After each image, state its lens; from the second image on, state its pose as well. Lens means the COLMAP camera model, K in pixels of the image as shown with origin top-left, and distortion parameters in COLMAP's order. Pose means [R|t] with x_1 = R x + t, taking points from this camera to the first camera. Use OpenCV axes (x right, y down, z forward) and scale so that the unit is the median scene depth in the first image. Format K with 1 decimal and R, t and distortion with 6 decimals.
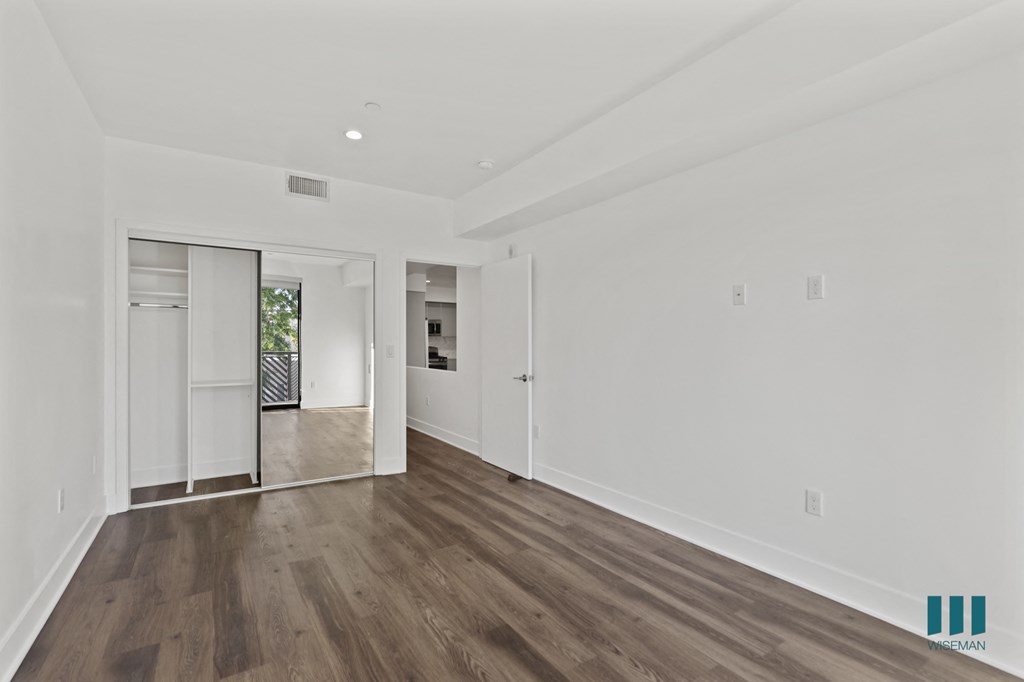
lens RADIAL K [[460.6, 0, 516.8], [0, 460.6, 344.4], [0, 0, 1]] dist [-0.010773, 0.000439]
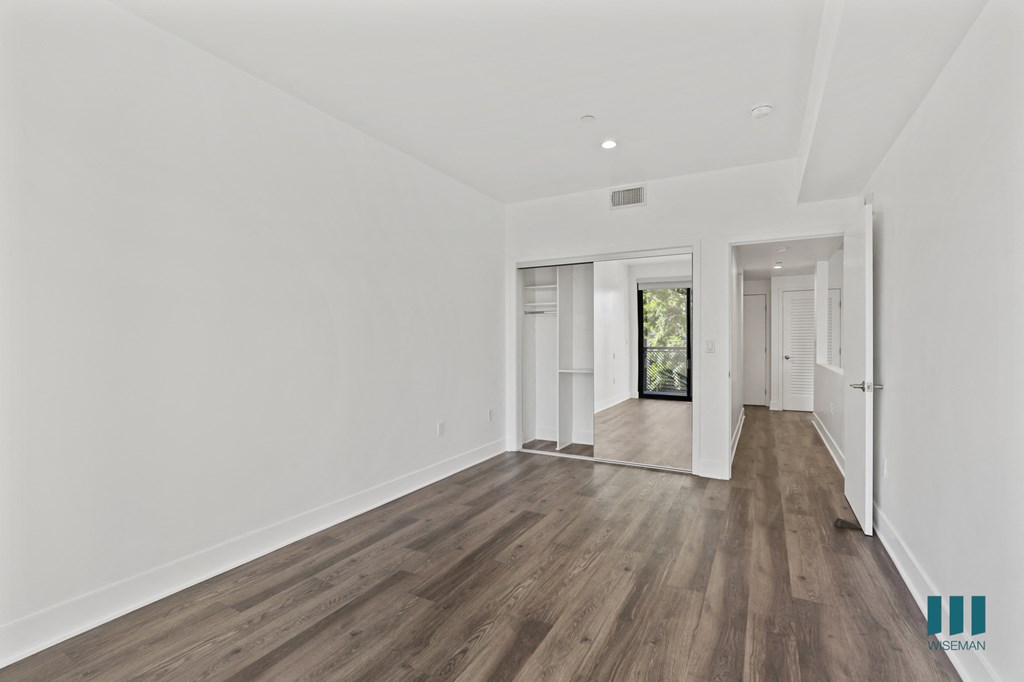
lens RADIAL K [[460.6, 0, 517.6], [0, 460.6, 339.7], [0, 0, 1]] dist [-0.010773, 0.000439]
pose [[0.487027, -0.005172, -0.873371, 0.580863], [0.003521, 0.999986, -0.003958, 0.007644], [0.873380, -0.001148, 0.487039, 0.342099]]
